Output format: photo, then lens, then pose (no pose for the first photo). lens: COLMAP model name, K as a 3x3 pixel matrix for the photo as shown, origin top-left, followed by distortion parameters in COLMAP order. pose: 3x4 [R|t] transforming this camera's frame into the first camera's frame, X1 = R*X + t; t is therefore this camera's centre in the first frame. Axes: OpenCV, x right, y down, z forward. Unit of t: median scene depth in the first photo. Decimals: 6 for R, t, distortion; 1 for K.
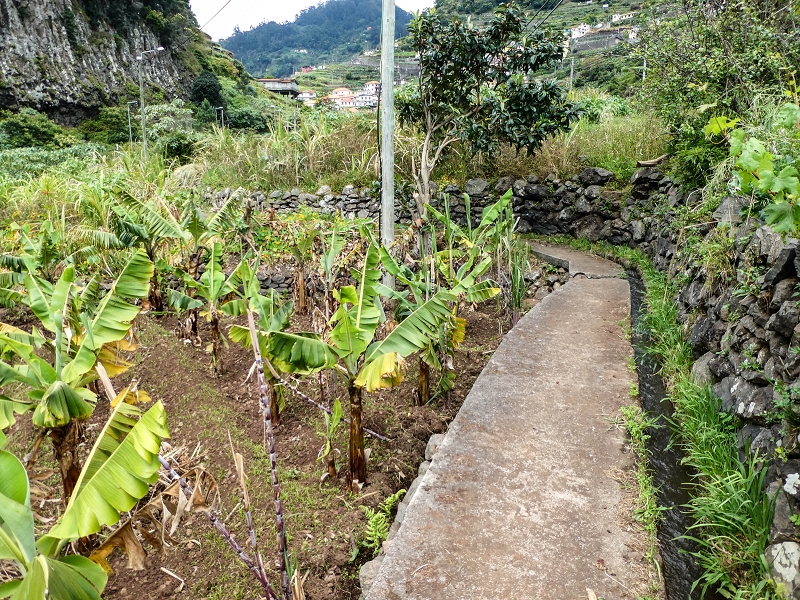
lens RADIAL K [[600.8, 0, 402.1], [0, 600.8, 300.9], [0, 0, 1]] dist [0.004611, 0.004825]
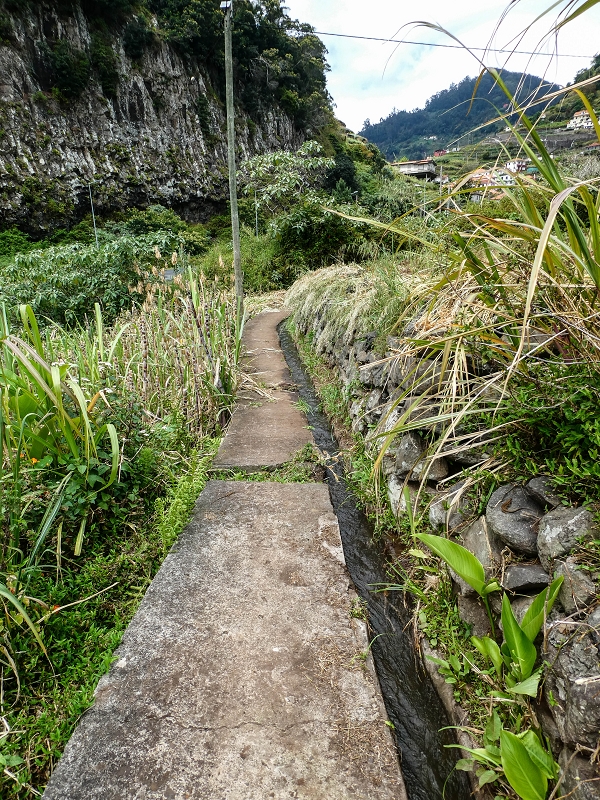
lens RADIAL K [[600.8, 0, 299.1], [0, 600.8, 400.8], [0, 0, 1]] dist [0.004611, 0.004825]
pose [[0.935061, 0.048697, -0.351125, -0.069450], [-0.043684, 0.998799, 0.022191, -0.044079], [0.351784, -0.005411, 0.936066, 0.187611]]
